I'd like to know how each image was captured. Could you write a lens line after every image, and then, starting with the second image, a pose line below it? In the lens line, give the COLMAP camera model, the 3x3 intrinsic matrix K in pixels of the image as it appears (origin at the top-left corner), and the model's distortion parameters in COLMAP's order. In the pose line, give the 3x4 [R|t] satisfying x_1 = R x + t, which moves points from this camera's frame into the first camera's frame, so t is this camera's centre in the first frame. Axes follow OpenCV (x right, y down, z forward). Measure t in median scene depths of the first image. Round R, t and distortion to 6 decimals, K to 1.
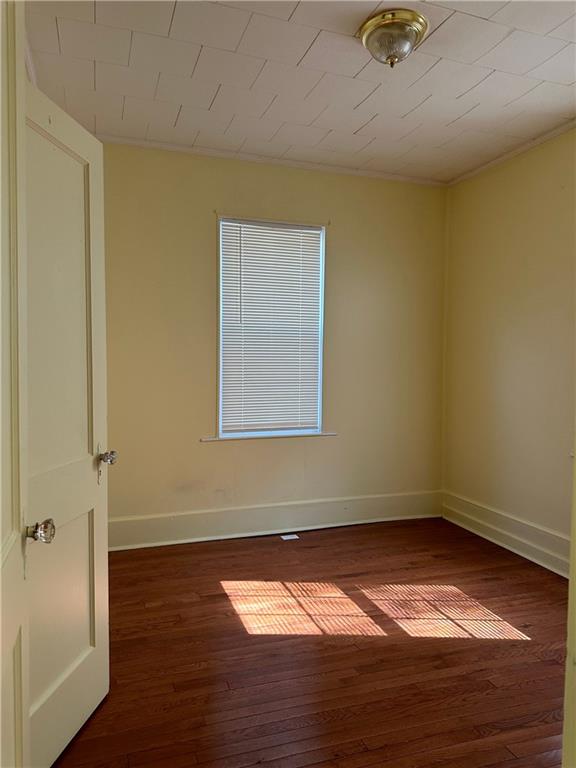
lens RADIAL K [[545.9, 0, 287.6], [0, 545.9, 383.1], [0, 0, 1]] dist [0.042199, -0.047215]
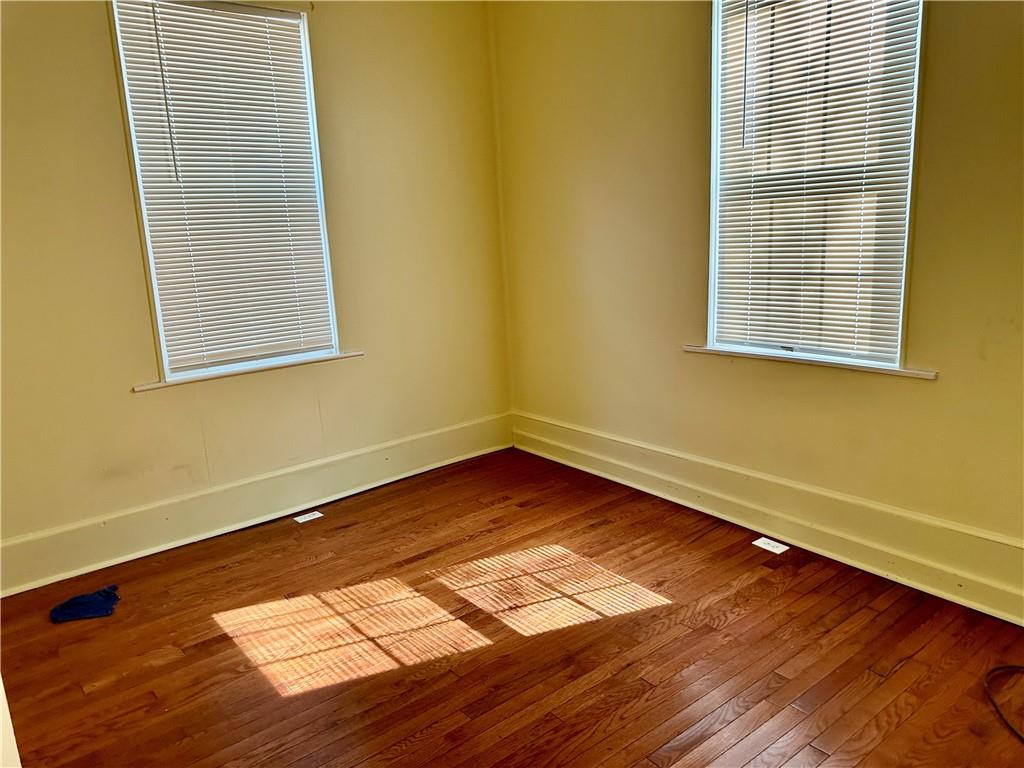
lens RADIAL K [[727.8, 0, 520.0], [0, 727.8, 381.0], [0, 0, 1]] dist [0.042199, -0.047215]
pose [[0.931605, -0.124375, 0.341531, -0.051221], [0.065636, 0.981751, 0.178486, -0.023811], [-0.357498, -0.143862, 0.922767, 0.159687]]
